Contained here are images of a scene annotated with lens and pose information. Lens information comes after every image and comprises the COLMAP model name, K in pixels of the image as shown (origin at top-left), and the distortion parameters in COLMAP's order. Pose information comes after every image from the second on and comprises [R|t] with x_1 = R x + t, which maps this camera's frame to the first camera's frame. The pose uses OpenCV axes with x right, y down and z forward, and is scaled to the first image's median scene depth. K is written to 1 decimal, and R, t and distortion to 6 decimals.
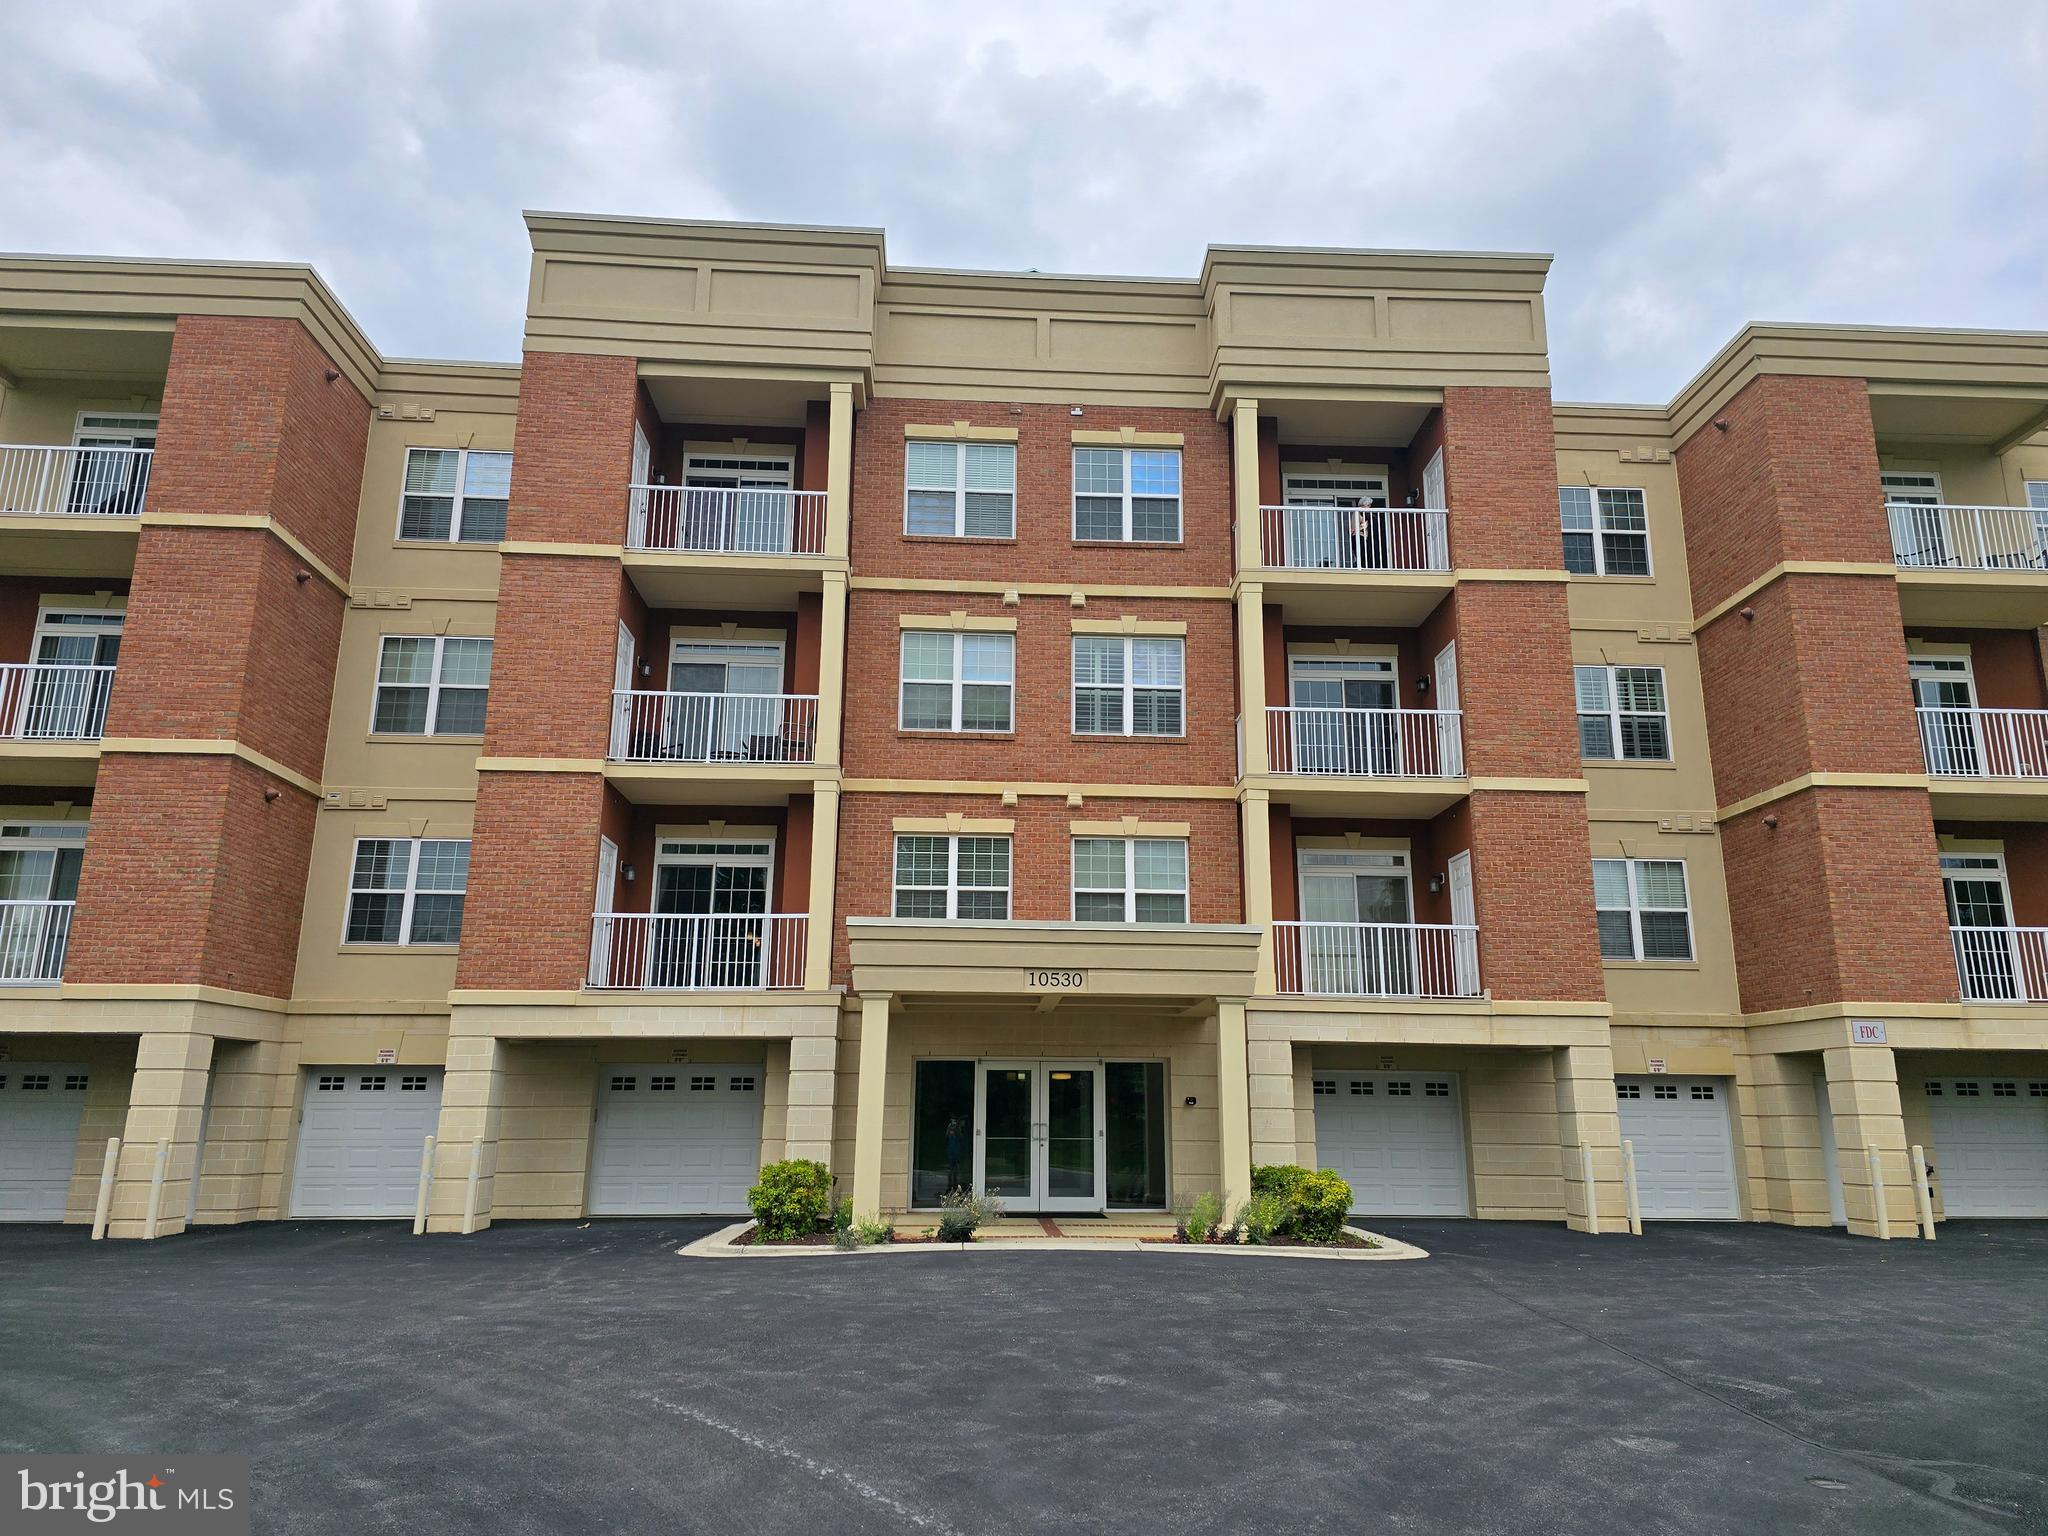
lens RADIAL K [[1226.3, 0, 1017.9], [0, 1226.3, 765.5], [0, 0, 1]] dist [0.072192, -0.053887]
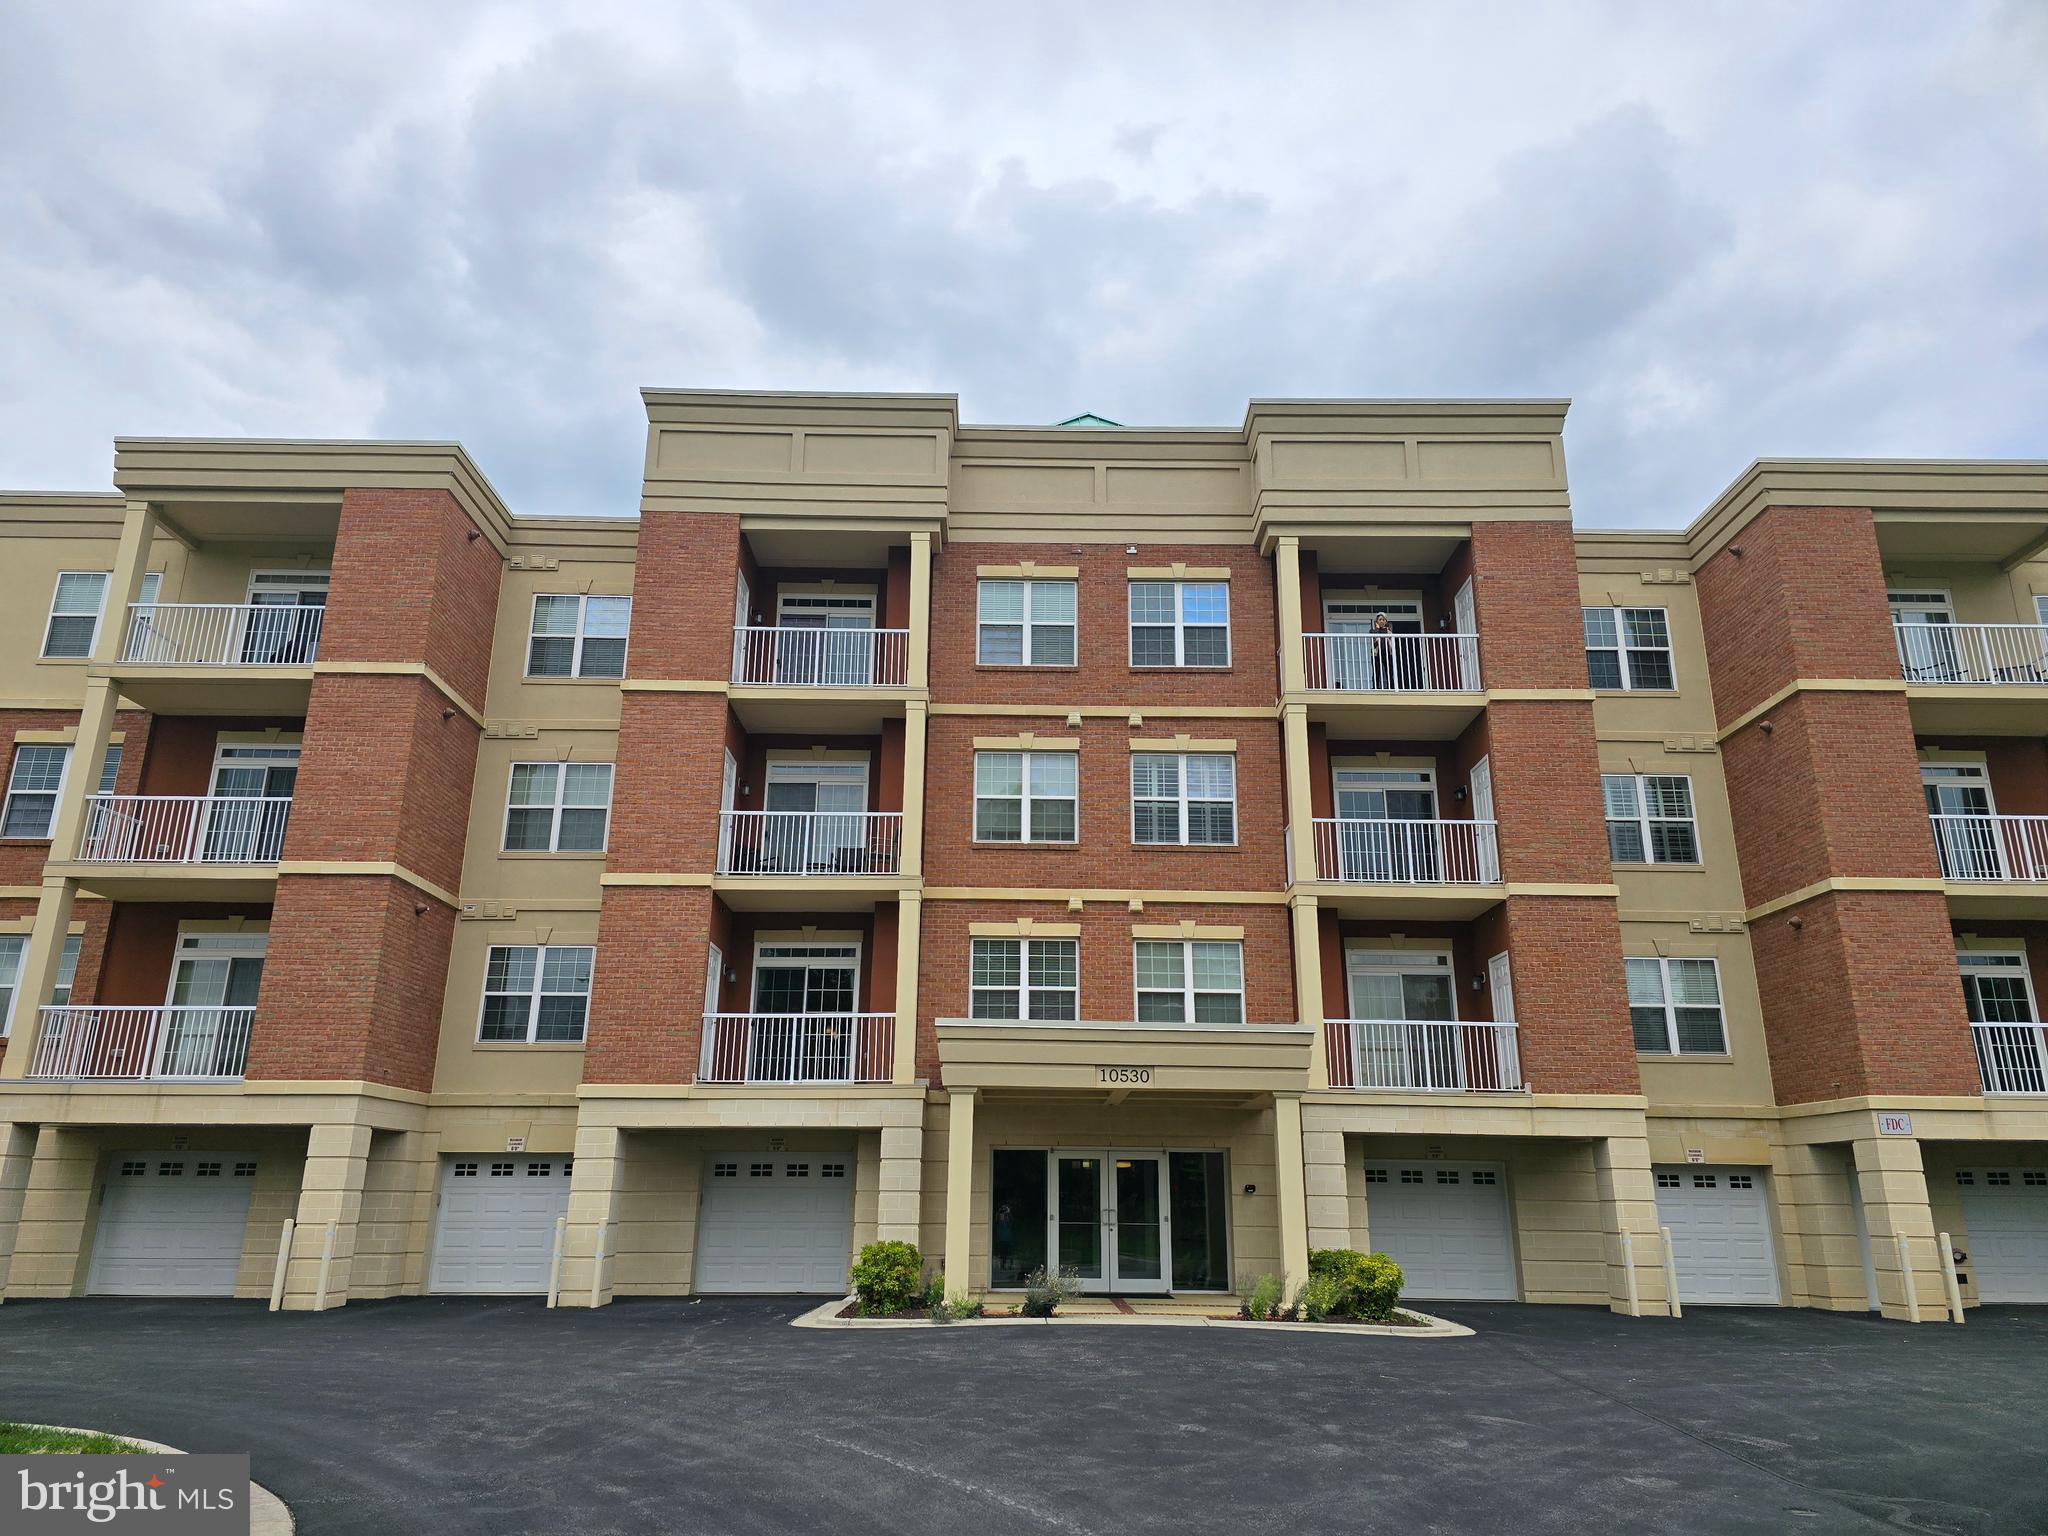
lens RADIAL K [[1307.3, 0, 992.1], [0, 1307.3, 767.3], [0, 0, 1]] dist [0.076203, -0.060468]
pose [[0.999155, -0.011099, -0.039585, -0.033875], [0.009328, 0.998959, -0.044658, -0.044072], [0.040040, 0.044251, 0.998218, -0.167914]]
